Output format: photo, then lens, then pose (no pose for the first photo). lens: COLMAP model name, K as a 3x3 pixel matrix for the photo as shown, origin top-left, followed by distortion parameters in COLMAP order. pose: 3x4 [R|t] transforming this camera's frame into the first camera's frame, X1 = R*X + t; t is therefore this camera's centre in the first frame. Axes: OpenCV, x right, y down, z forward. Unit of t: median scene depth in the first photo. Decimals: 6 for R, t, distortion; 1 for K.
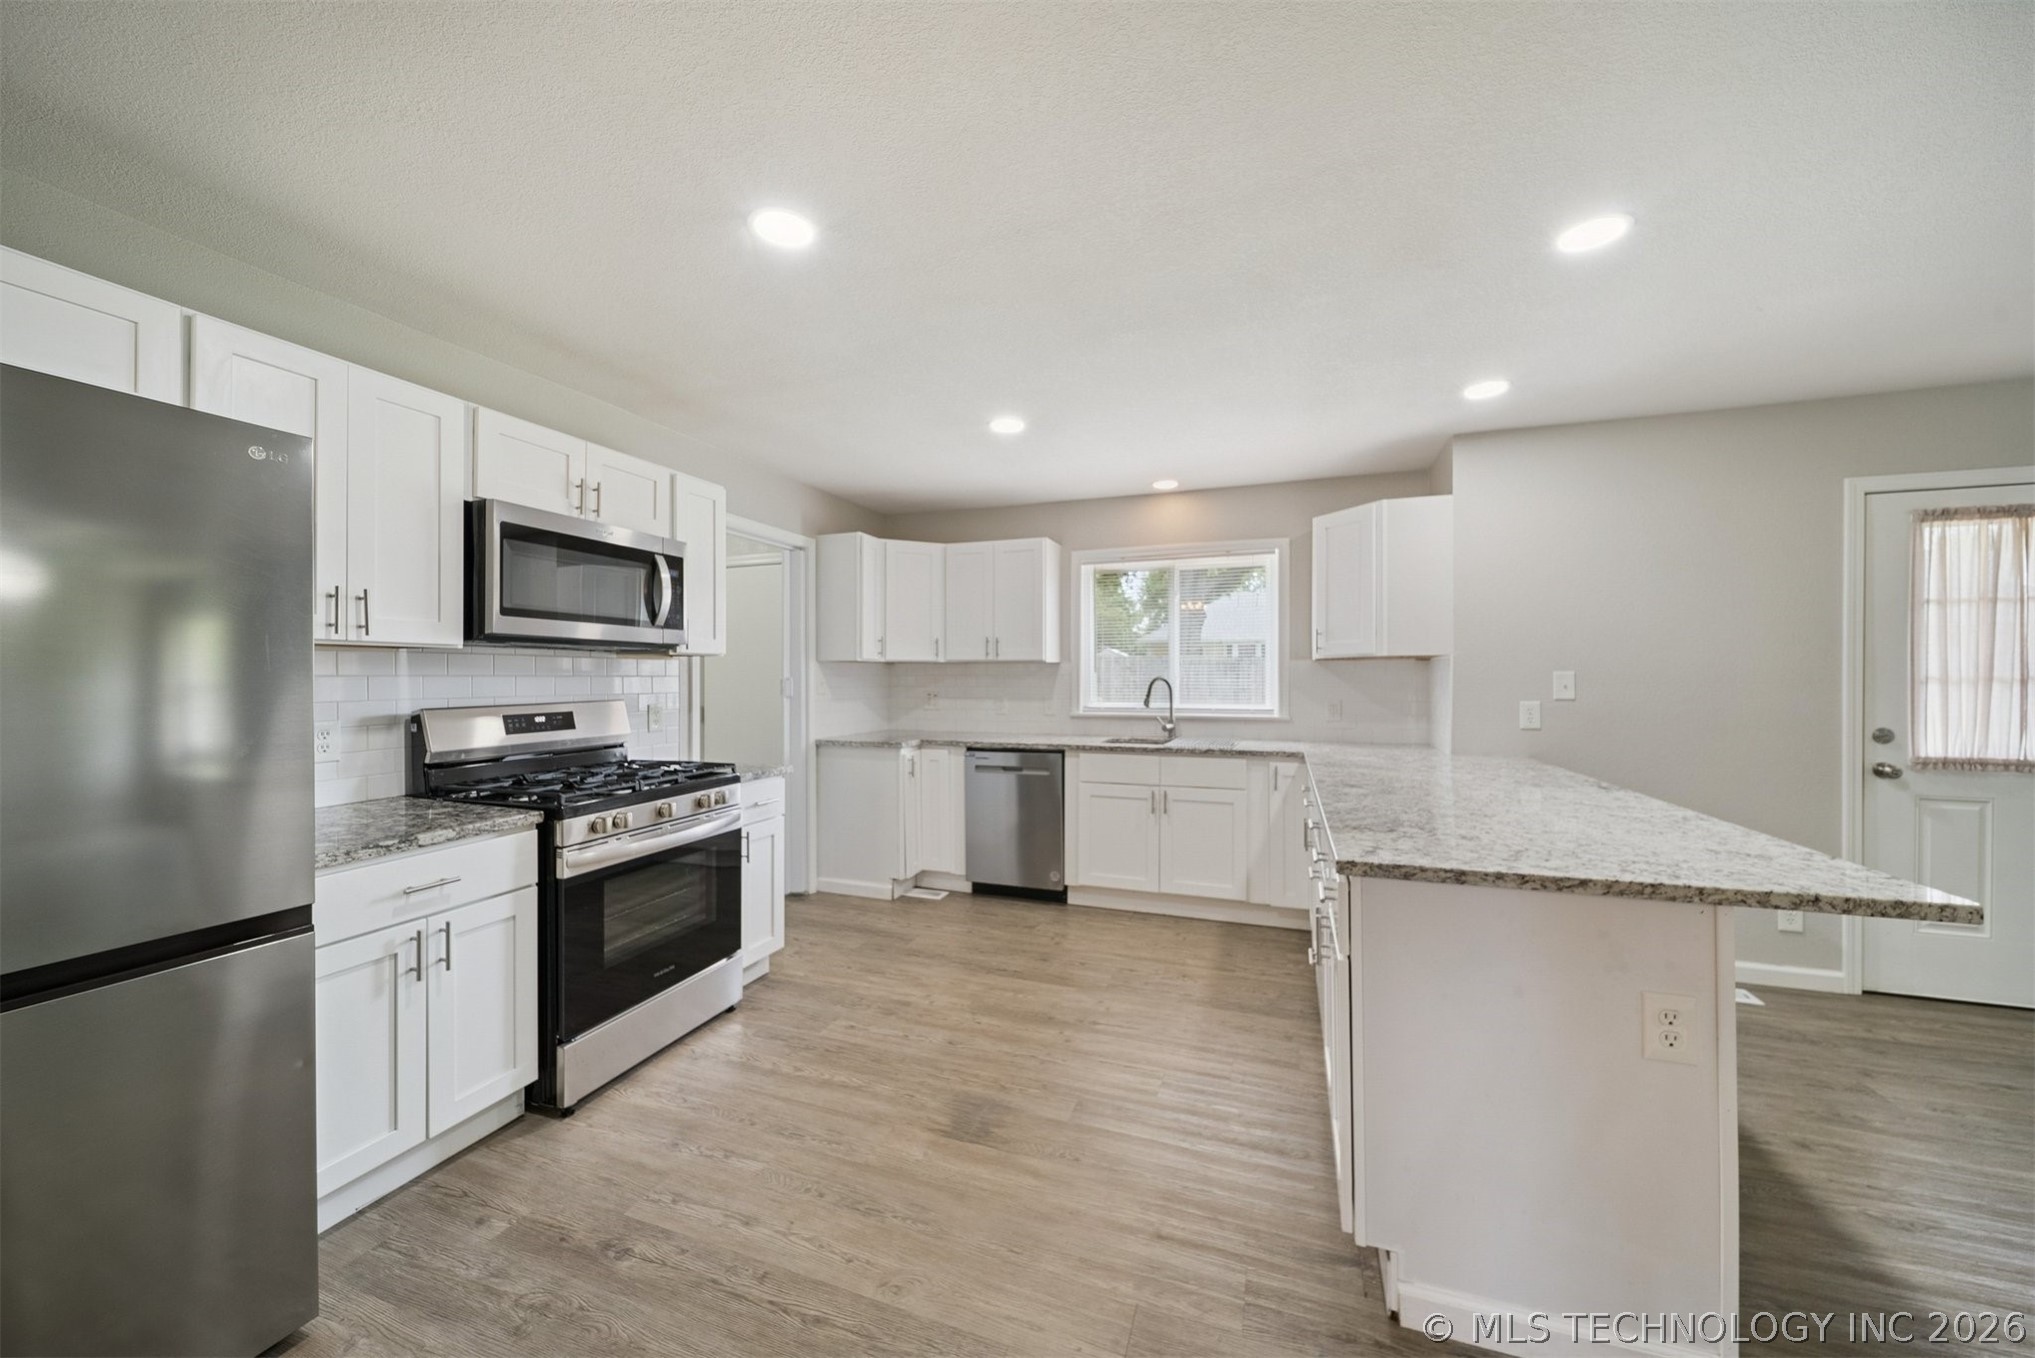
lens RADIAL K [[725.9, 0, 1022.3], [0, 725.9, 674.7], [0, 0, 1]] dist [-0.000289, -0.000099]
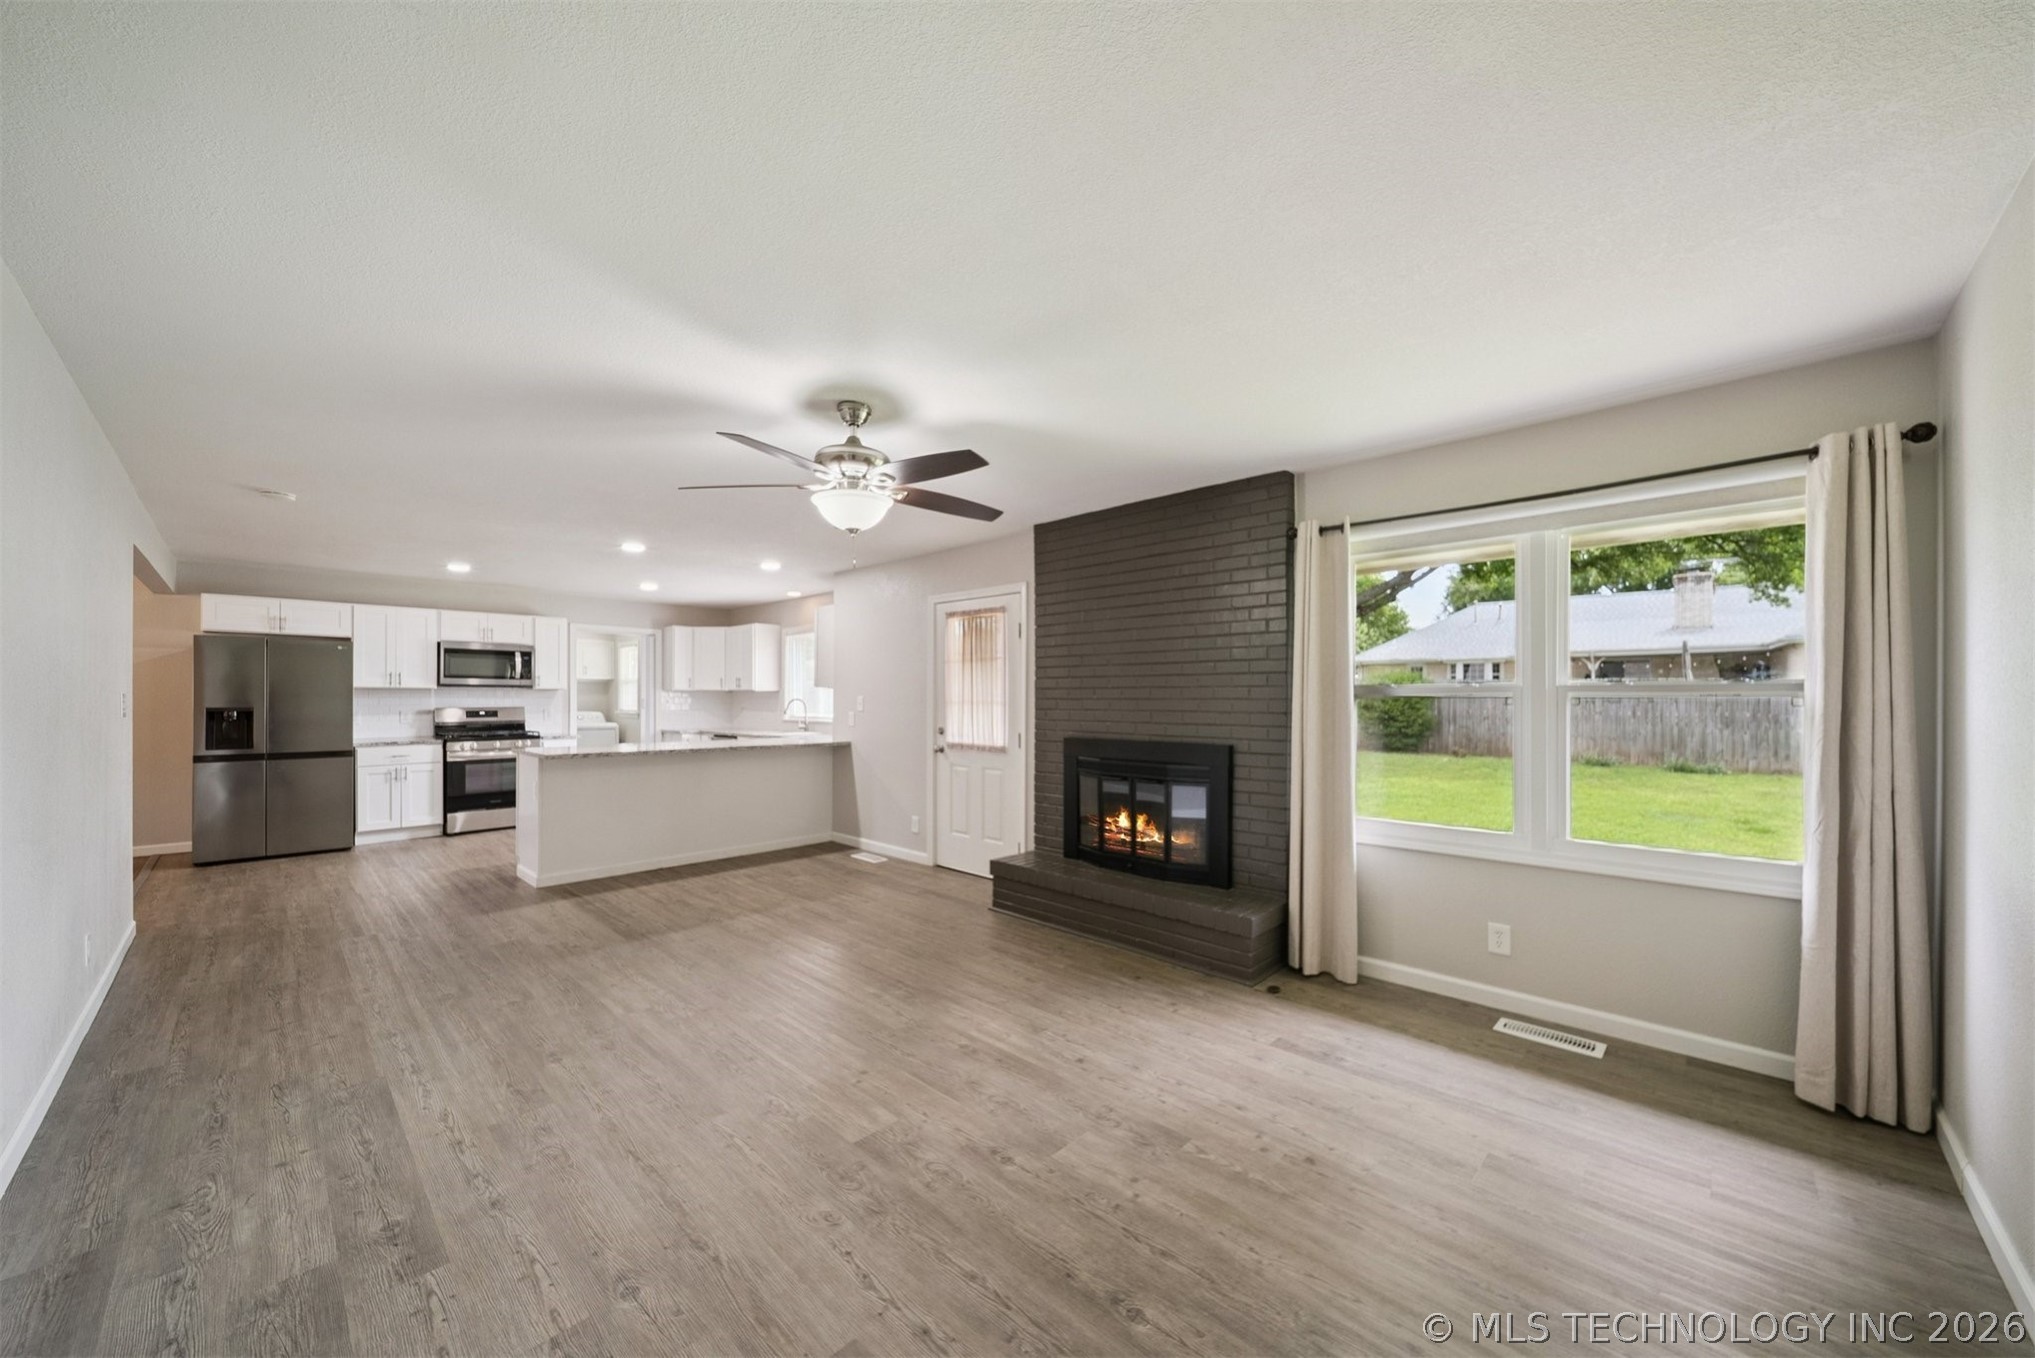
lens RADIAL K [[732.7, 0, 1027.2], [0, 732.7, 699.6], [0, 0, 1]] dist [0.000602, -0.000284]
pose [[0.915207, 0.004025, -0.402964, 2.293574], [-0.002035, 0.999984, 0.005367, -0.009367], [0.402979, -0.004092, 0.915200, -0.705887]]
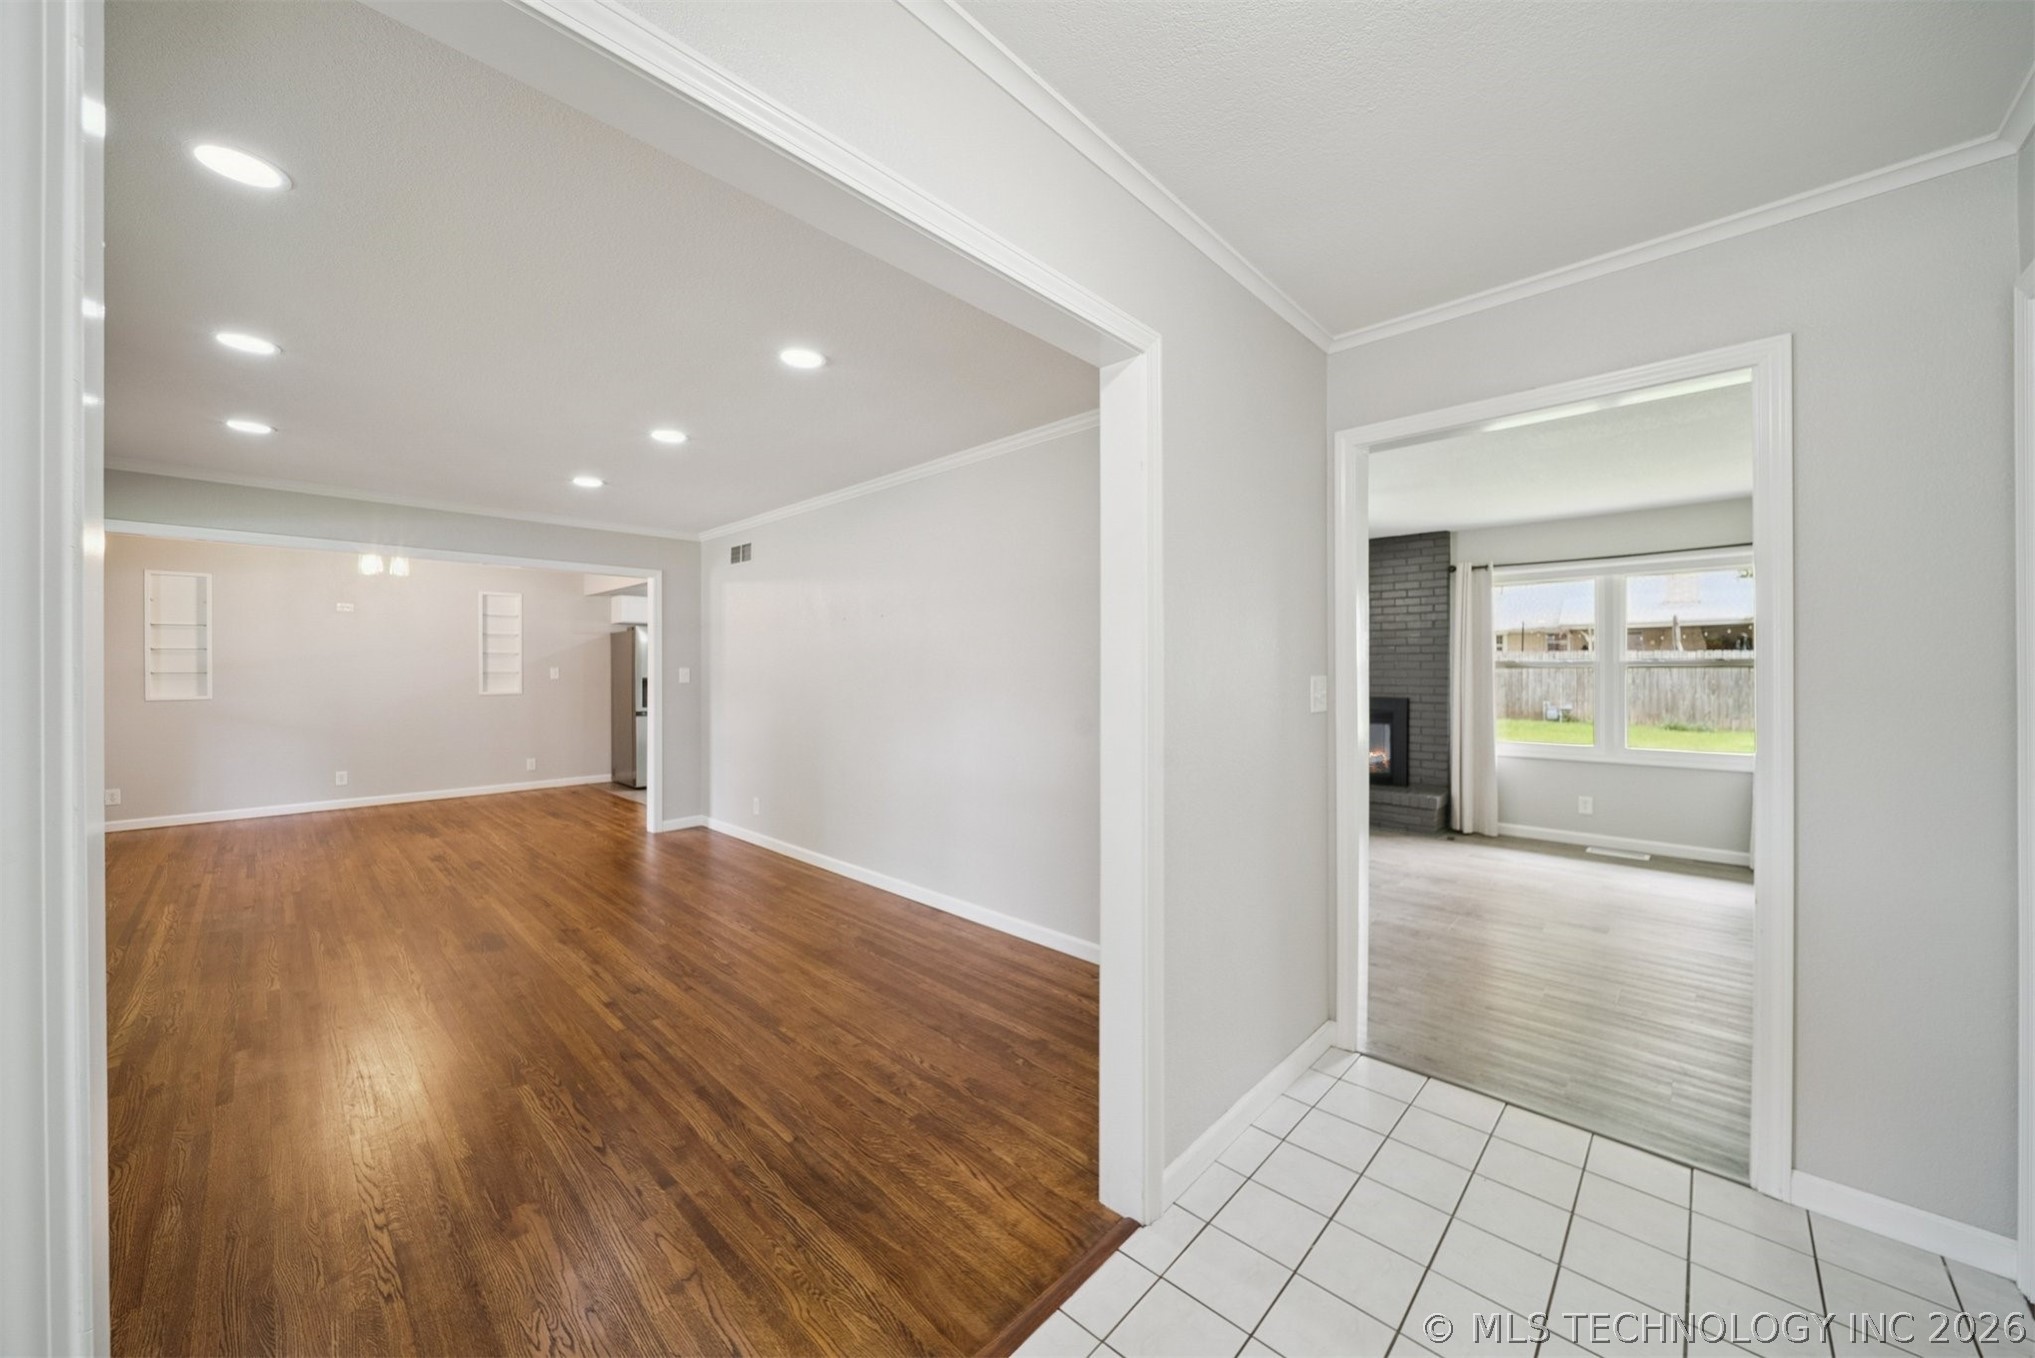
lens RADIAL K [[725.9, 0, 1022.3], [0, 725.9, 674.7], [0, 0, 1]] dist [-0.000289, -0.000099]
pose [[0.915819, 0.004161, -0.401570, 1.902405], [0.000332, 0.999938, 0.011119, -0.012236], [0.401591, -0.010317, 0.915761, -1.772556]]
